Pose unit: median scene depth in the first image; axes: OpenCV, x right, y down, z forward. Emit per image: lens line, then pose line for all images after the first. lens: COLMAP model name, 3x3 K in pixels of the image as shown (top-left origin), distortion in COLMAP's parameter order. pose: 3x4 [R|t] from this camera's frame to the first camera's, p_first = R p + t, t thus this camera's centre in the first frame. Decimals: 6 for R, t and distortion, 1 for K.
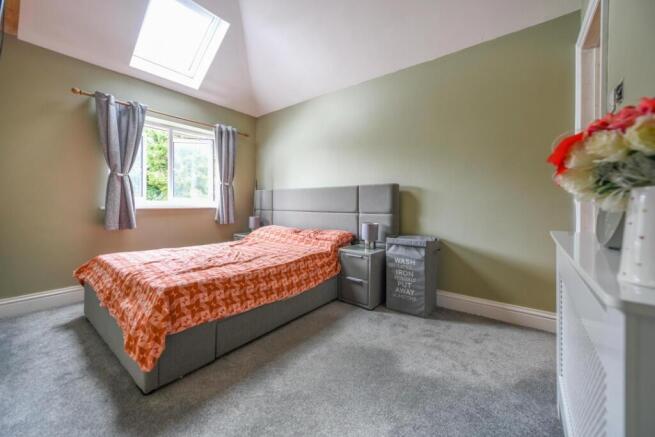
lens RADIAL K [[255.3, 0, 329.8], [0, 255.3, 204.1], [0, 0, 1]] dist [0.010847, -0.000076]
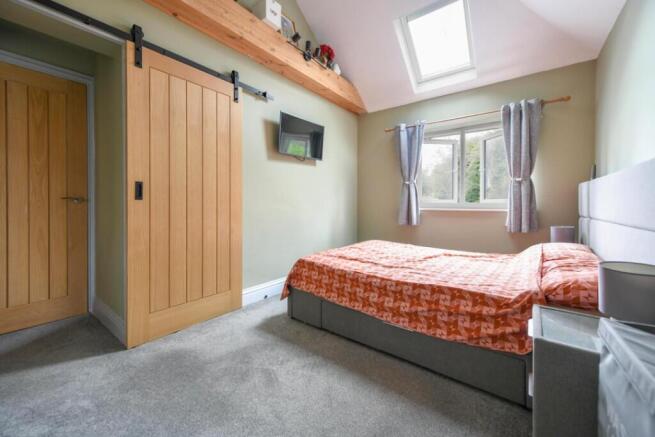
lens RADIAL K [[255.3, 0, 326.5], [0, 255.3, 205.3], [0, 0, 1]] dist [0.010847, -0.000076]
pose [[0.004817, 0.002582, -0.999985, 0.562115], [-0.004975, 0.999984, 0.002558, -0.002740], [0.999976, 0.004962, 0.004830, 0.705327]]
